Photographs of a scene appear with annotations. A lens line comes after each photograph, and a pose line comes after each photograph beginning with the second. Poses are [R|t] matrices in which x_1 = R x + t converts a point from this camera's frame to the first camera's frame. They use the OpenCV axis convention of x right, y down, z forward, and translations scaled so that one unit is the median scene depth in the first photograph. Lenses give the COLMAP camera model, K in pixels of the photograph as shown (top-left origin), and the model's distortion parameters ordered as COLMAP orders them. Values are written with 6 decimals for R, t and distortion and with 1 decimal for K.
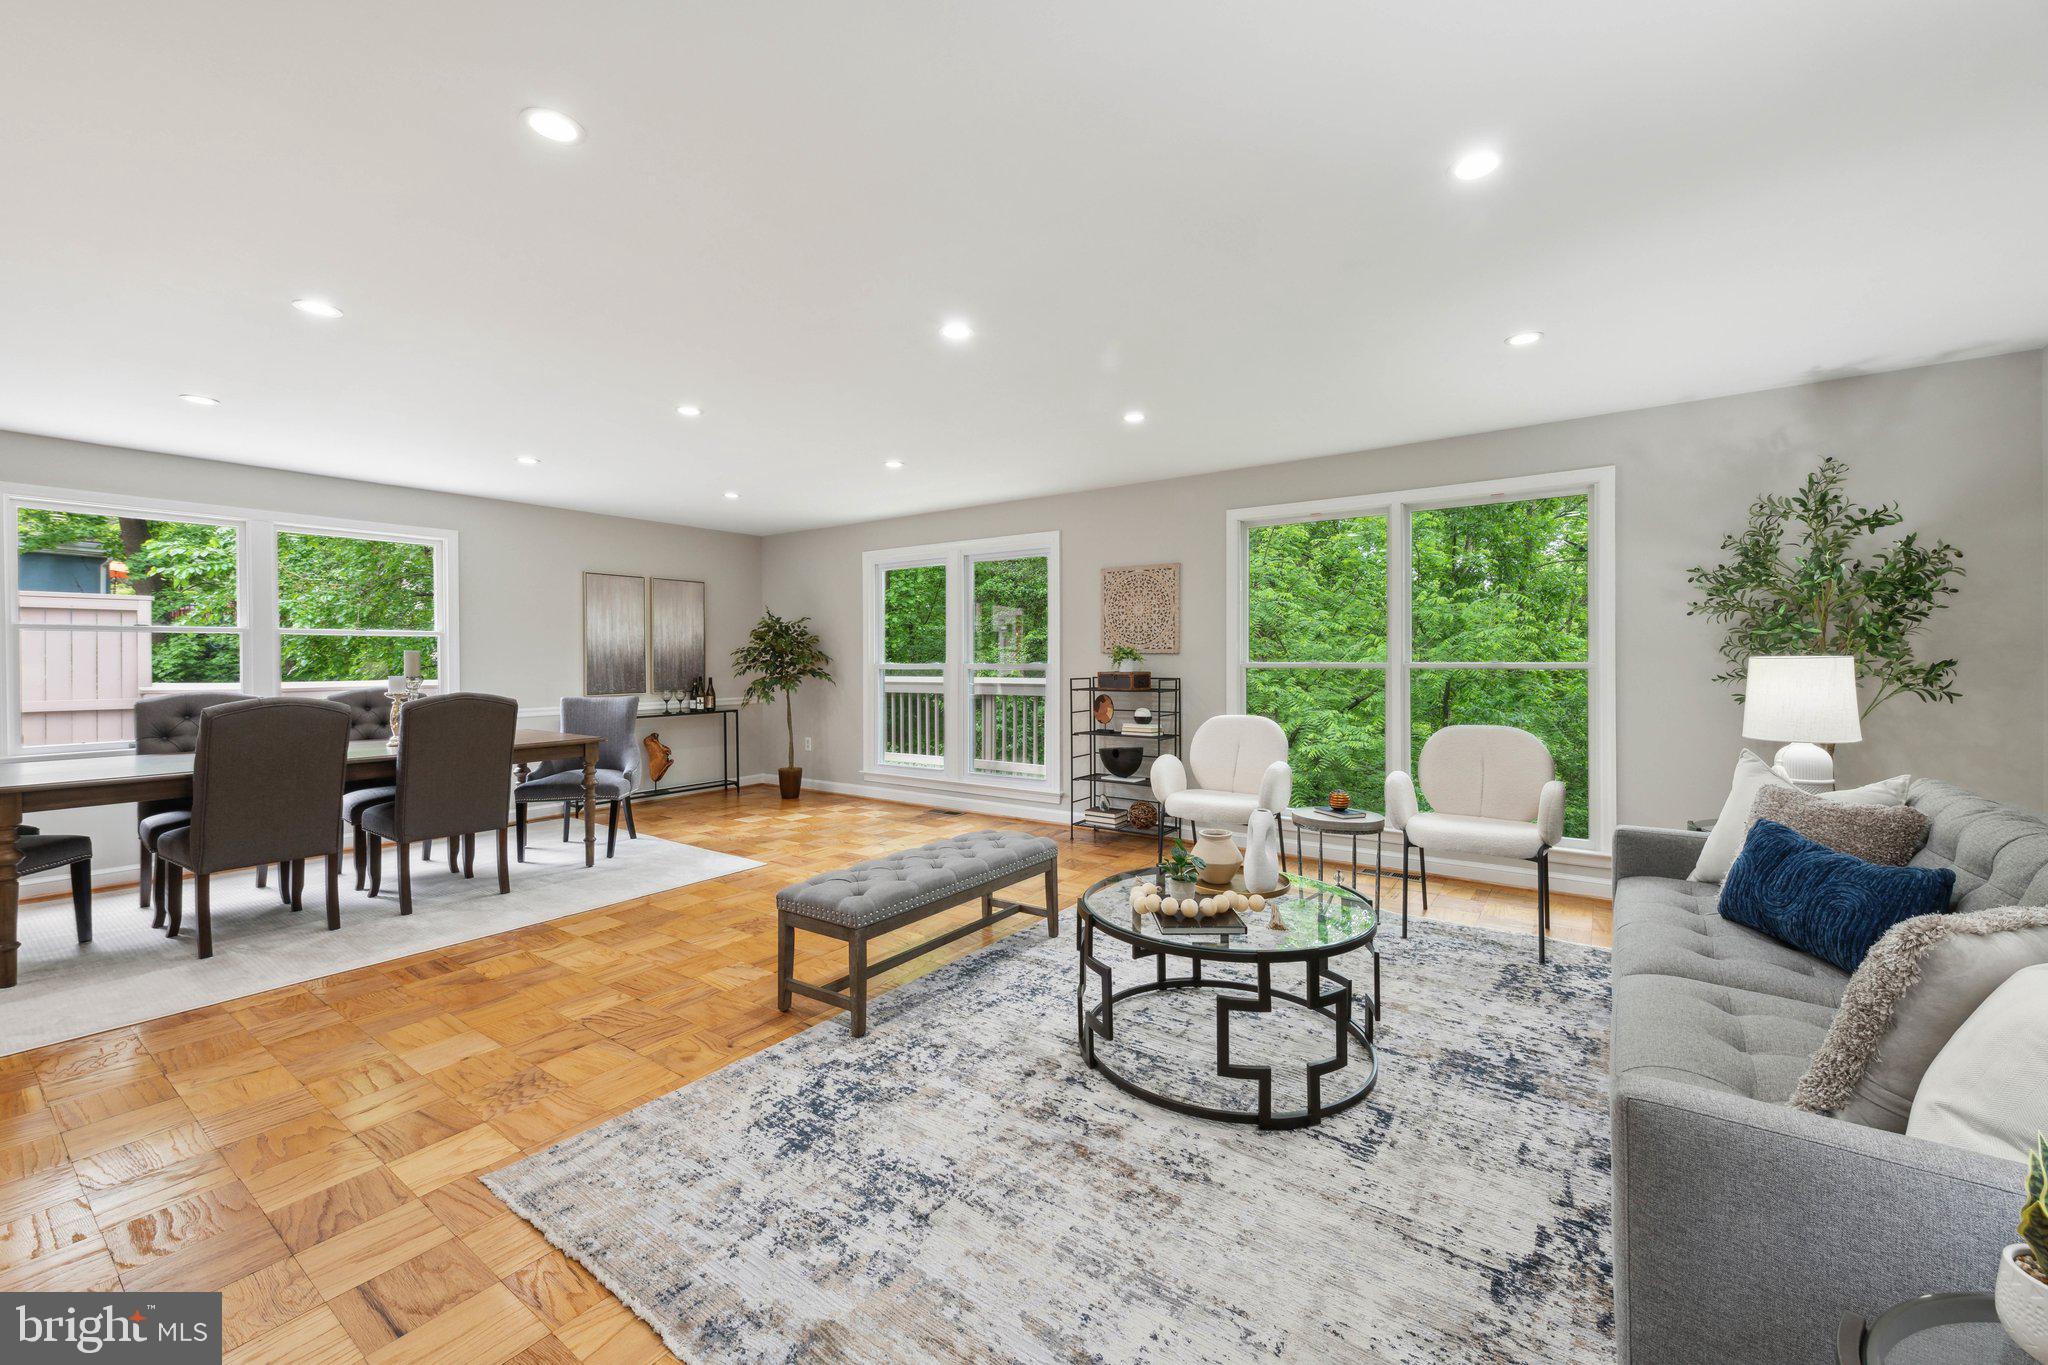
lens RADIAL K [[815.8, 0, 1023.3], [0, 815.8, 661.3], [0, 0, 1]] dist [0.012669, -0.002943]
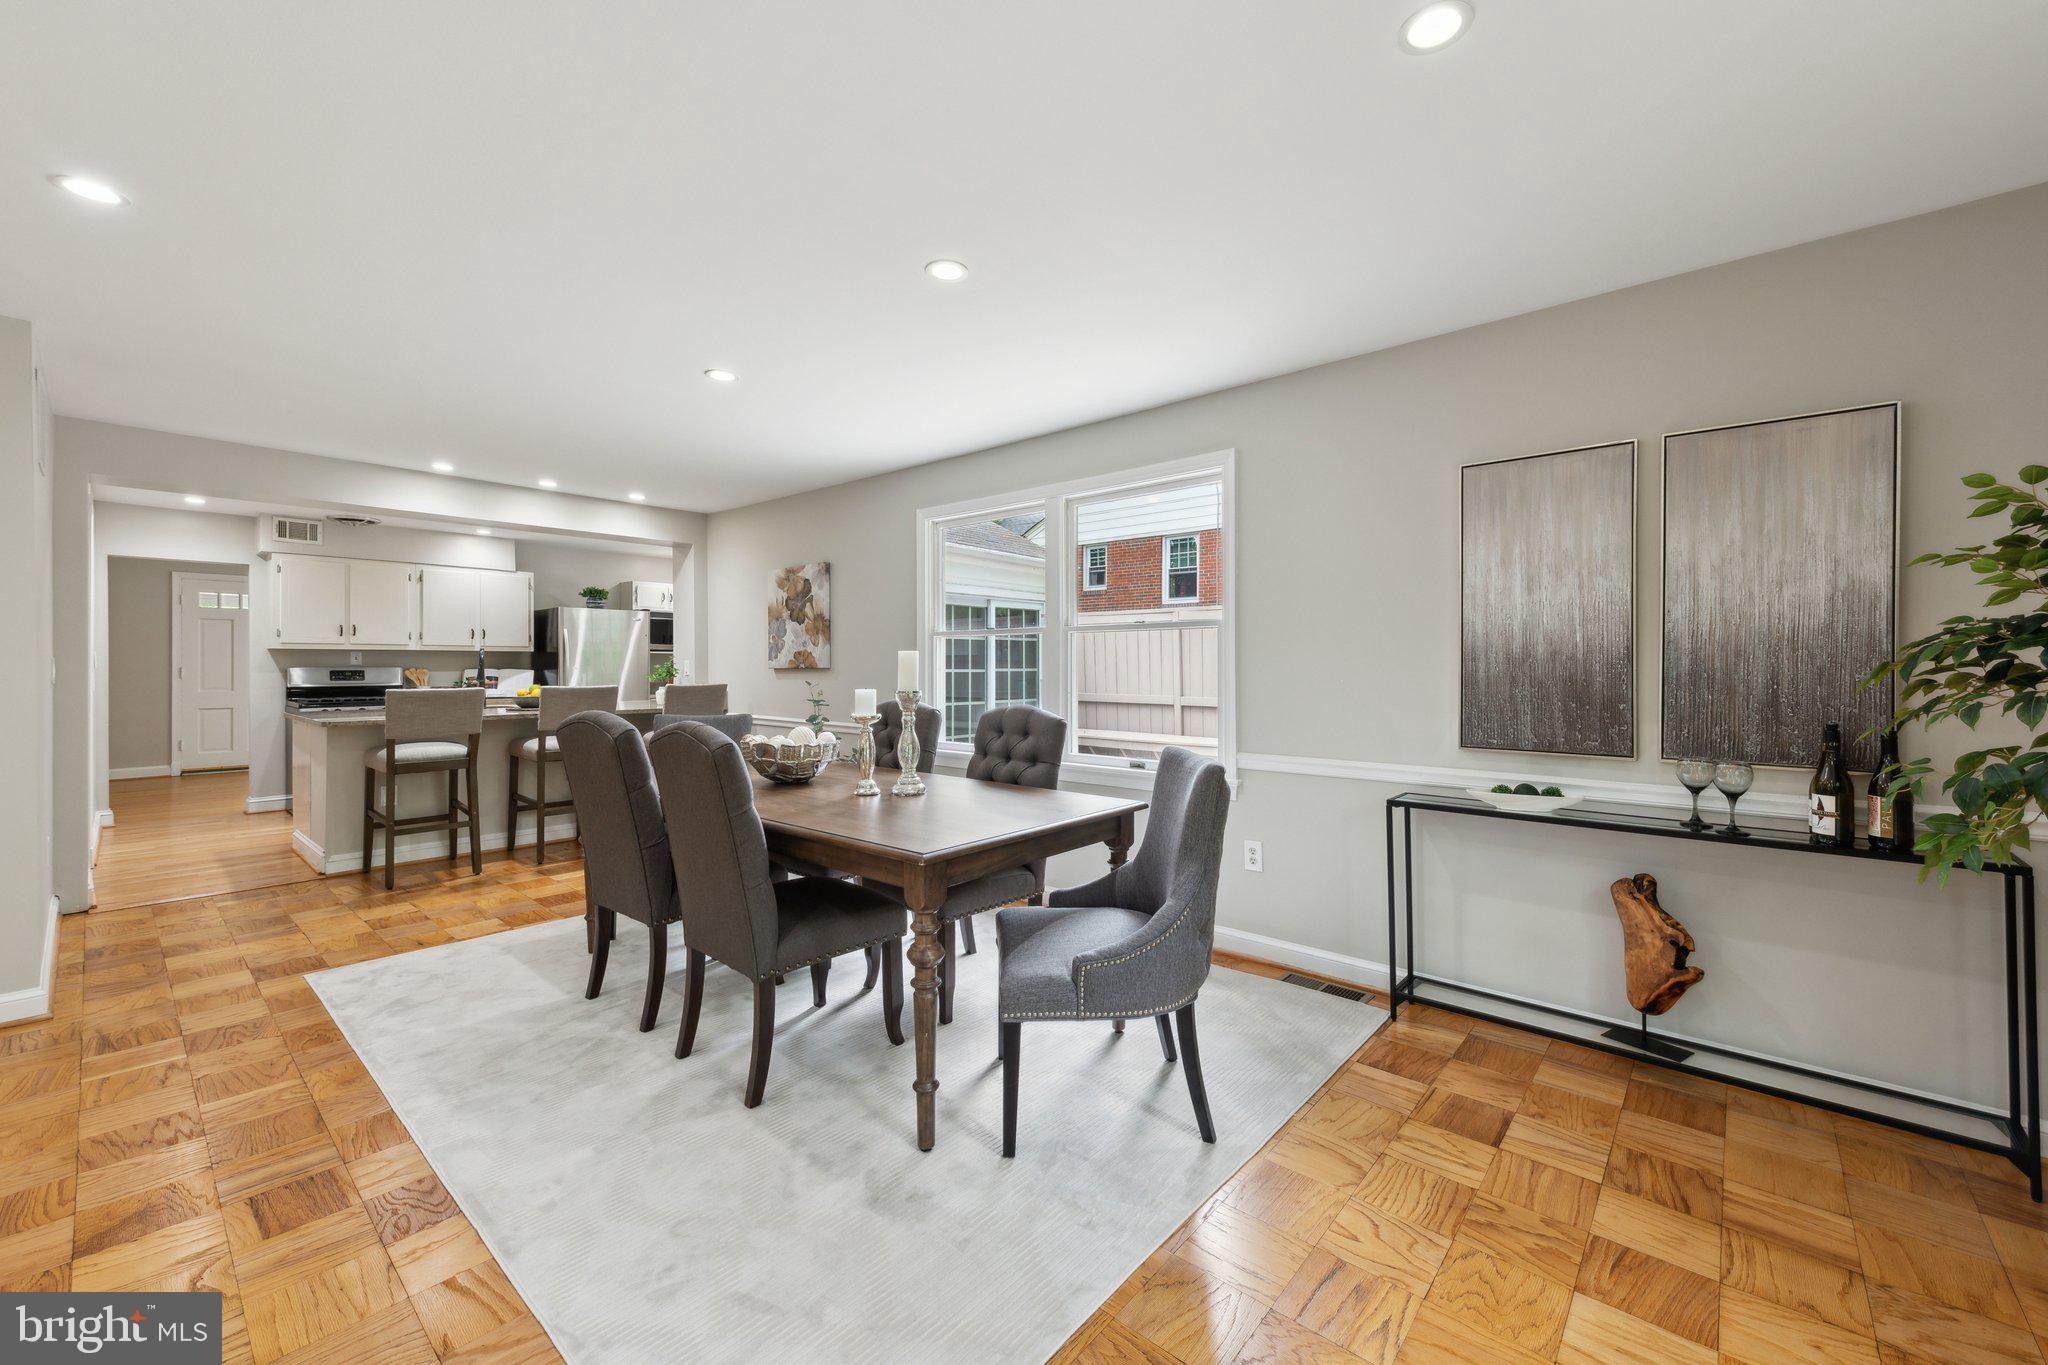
lens RADIAL K [[815.8, 0, 1023.5], [0, 815.8, 672.3], [0, 0, 1]] dist [0.012669, -0.002943]
pose [[-0.091385, 0.006066, -0.995797, -0.071929], [-0.004754, 0.999967, 0.006527, -0.000305], [0.995804, 0.005331, -0.091353, 0.756618]]
